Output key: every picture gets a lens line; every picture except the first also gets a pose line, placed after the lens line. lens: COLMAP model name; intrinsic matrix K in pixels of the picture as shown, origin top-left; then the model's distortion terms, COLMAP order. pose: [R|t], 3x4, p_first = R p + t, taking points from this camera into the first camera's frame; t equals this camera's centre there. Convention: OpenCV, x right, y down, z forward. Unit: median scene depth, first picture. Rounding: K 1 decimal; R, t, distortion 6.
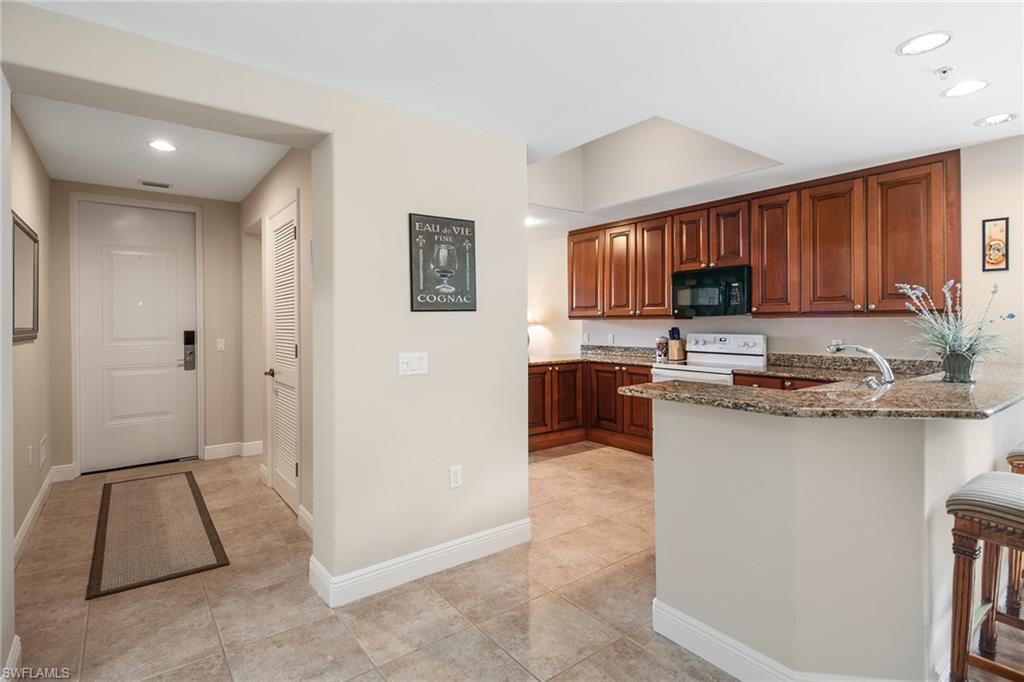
lens RADIAL K [[500.3, 0, 501.6], [0, 500.3, 325.6], [0, 0, 1]] dist [0.002248, -0.002520]
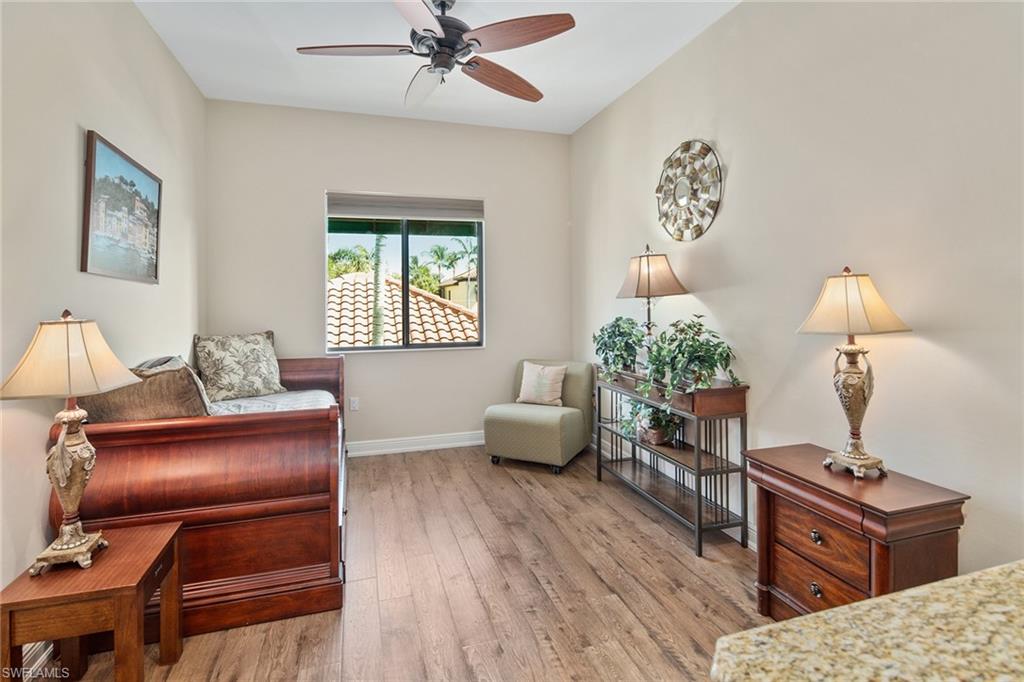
lens RADIAL K [[500.3, 0, 515.5], [0, 500.3, 301.5], [0, 0, 1]] dist [0.002248, -0.002520]
pose [[0.947294, 0.000418, -0.320364, -0.079575], [-0.000229, 1.000000, 0.000625, -0.035441], [0.320364, -0.000519, 0.947294, 1.182267]]
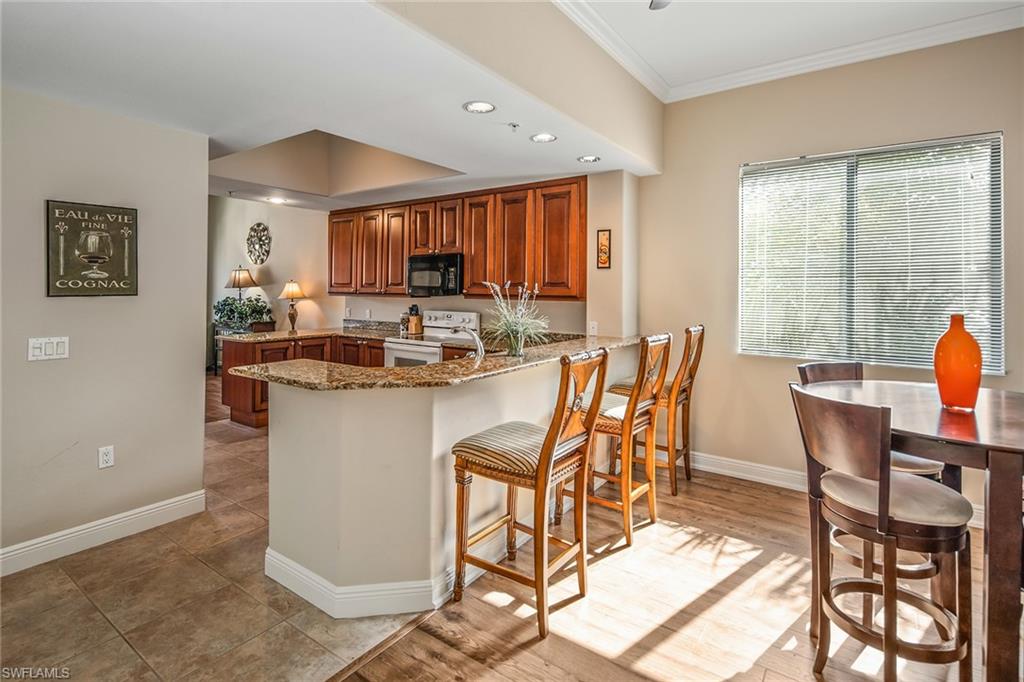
lens RADIAL K [[500.3, 0, 494.7], [0, 500.3, 289.1], [0, 0, 1]] dist [0.002248, -0.002520]
pose [[0.954555, 0.015618, 0.297626, 0.239957], [-0.012965, 0.999857, -0.010886, -0.027989], [-0.297753, 0.006533, 0.954620, -0.148355]]
